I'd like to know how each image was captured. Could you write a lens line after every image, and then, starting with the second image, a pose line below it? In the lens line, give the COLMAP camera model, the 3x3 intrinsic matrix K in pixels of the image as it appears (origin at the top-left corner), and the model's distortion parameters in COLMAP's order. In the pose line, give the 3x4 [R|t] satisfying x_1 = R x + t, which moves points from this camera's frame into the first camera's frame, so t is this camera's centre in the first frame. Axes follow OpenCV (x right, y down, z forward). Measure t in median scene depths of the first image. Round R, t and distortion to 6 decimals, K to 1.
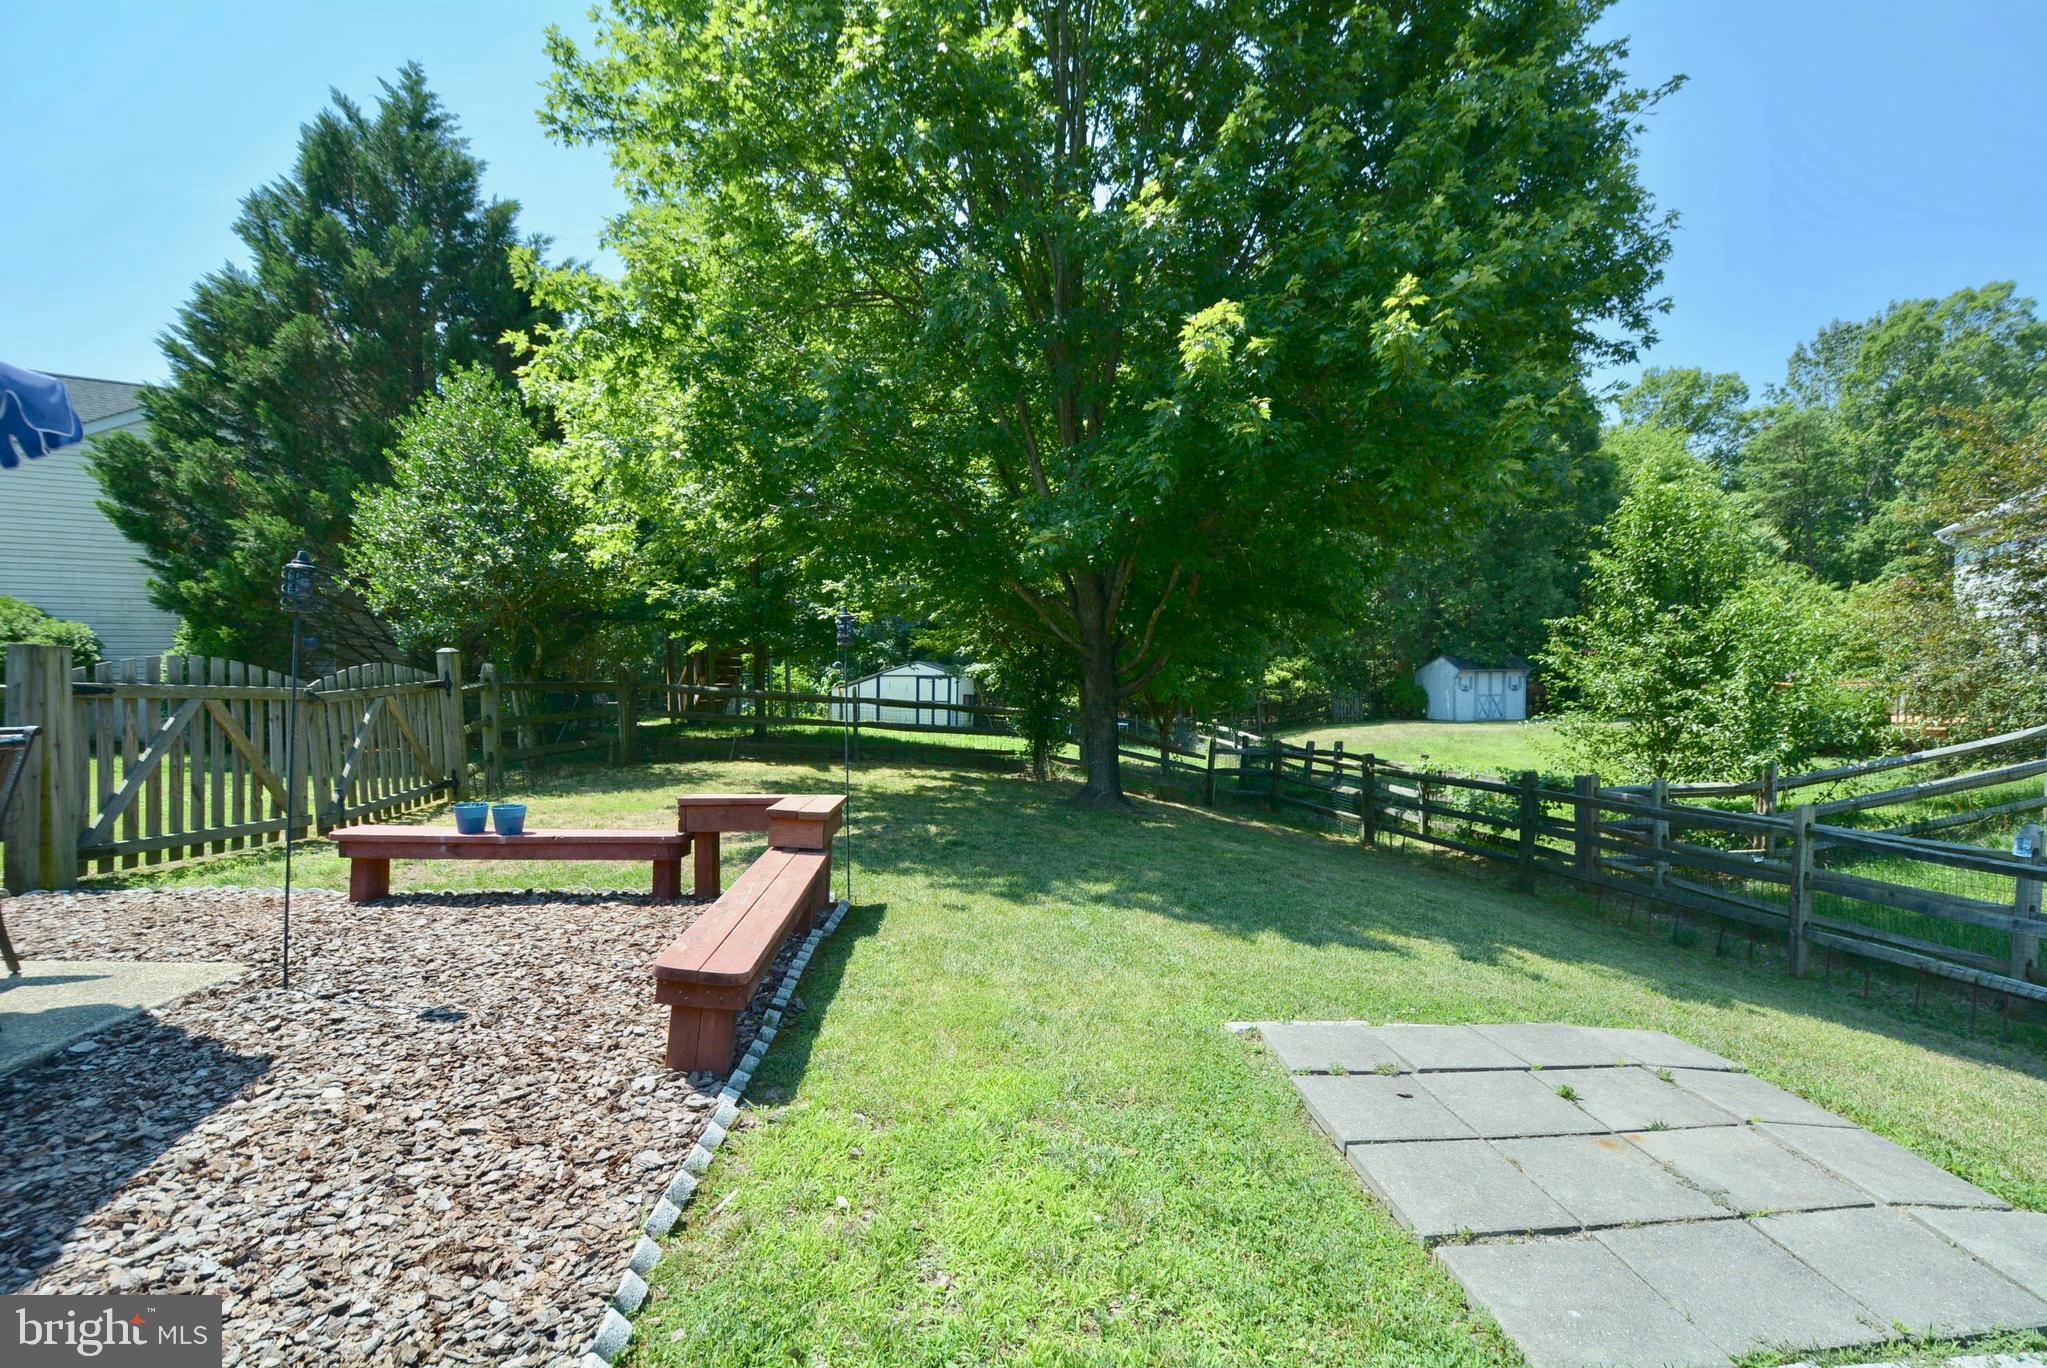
lens RADIAL K [[897.7, 0, 1048.5], [0, 897.7, 707.4], [0, 0, 1]] dist [0.013843, -0.022222]
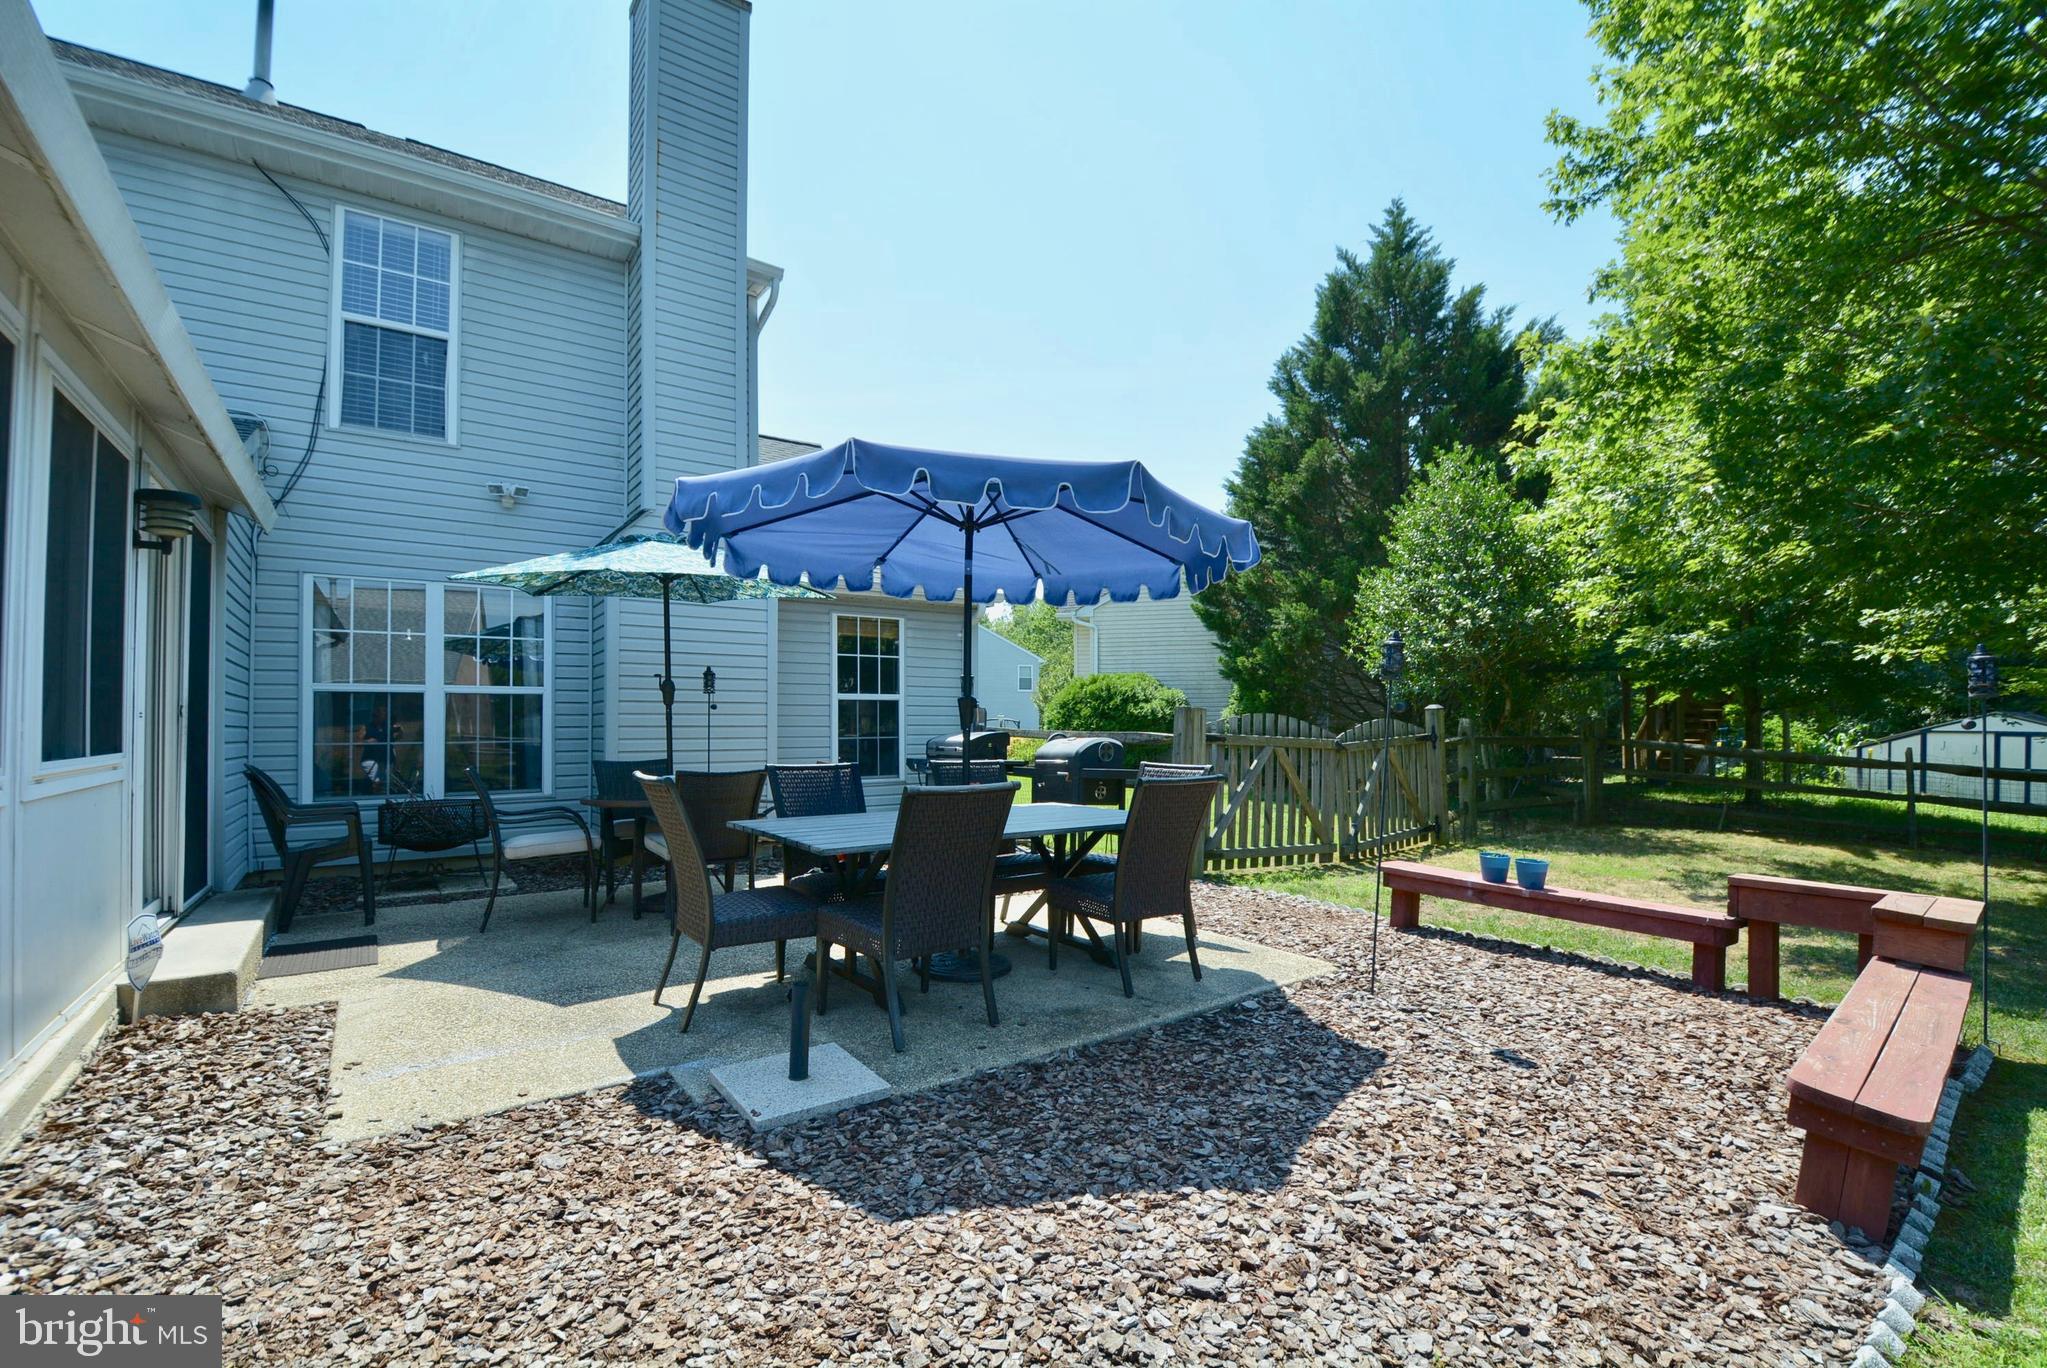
lens RADIAL K [[894.8, 0, 1045.6], [0, 894.8, 711.7], [0, 0, 1]] dist [0.016297, -0.022077]
pose [[0.579402, -0.007026, -0.815011, -0.067032], [-0.035969, 0.998768, -0.034181, -0.004088], [0.814248, 0.049120, 0.578436, -0.038919]]
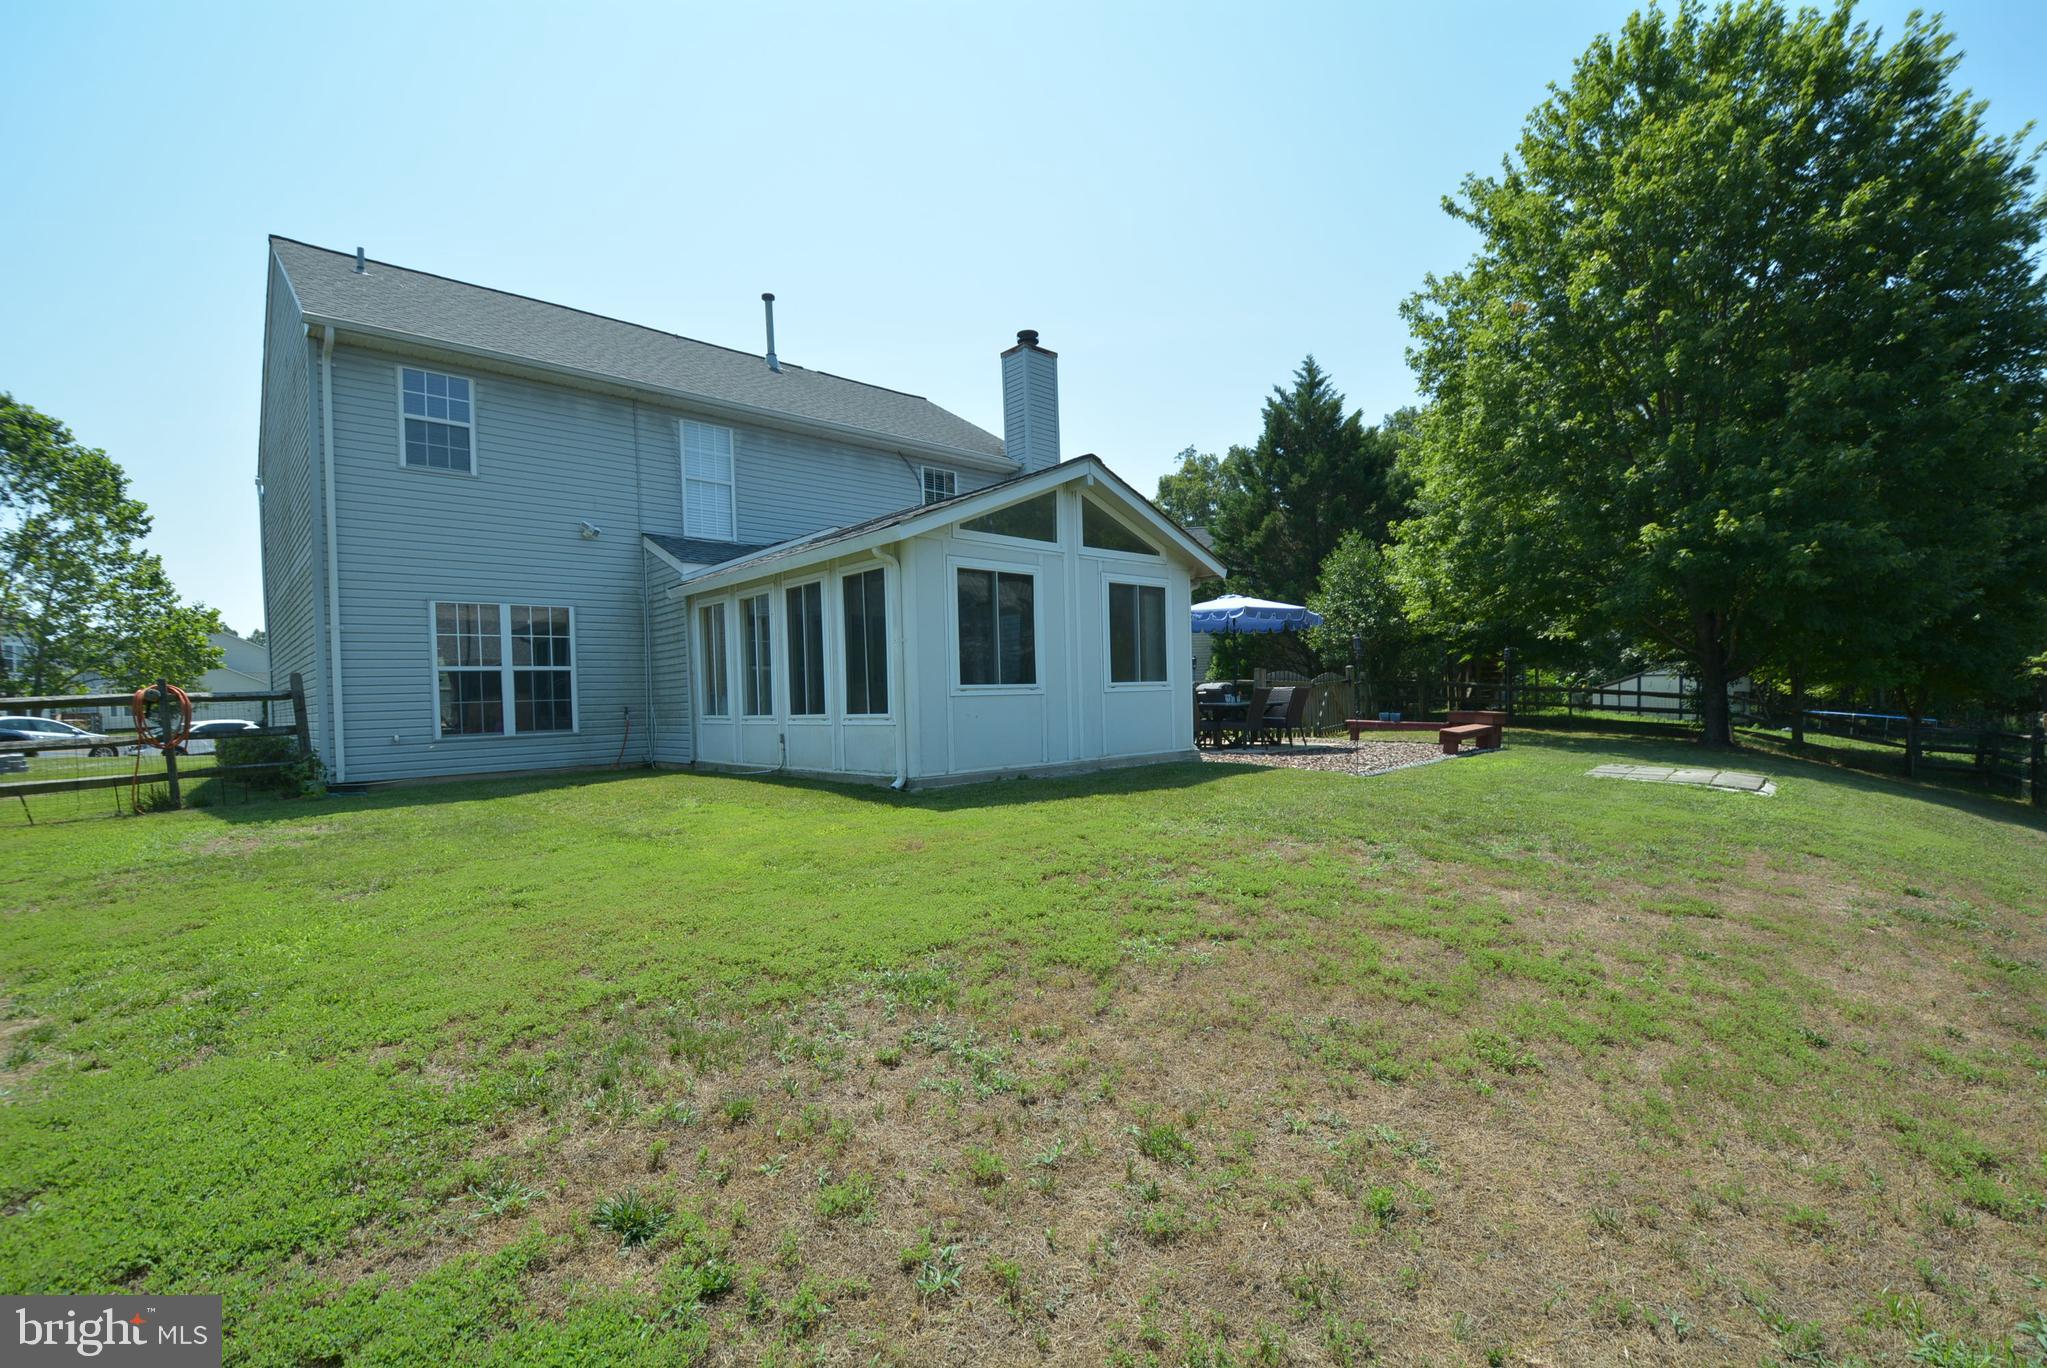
lens RADIAL K [[894.8, 0, 1045.6], [0, 894.8, 711.7], [0, 0, 1]] dist [0.016297, -0.022077]
pose [[0.681966, 0.000831, -0.731384, 0.701297], [-0.004430, 0.999986, -0.002994, 0.091929], [0.731371, 0.005281, 0.681960, -1.654996]]
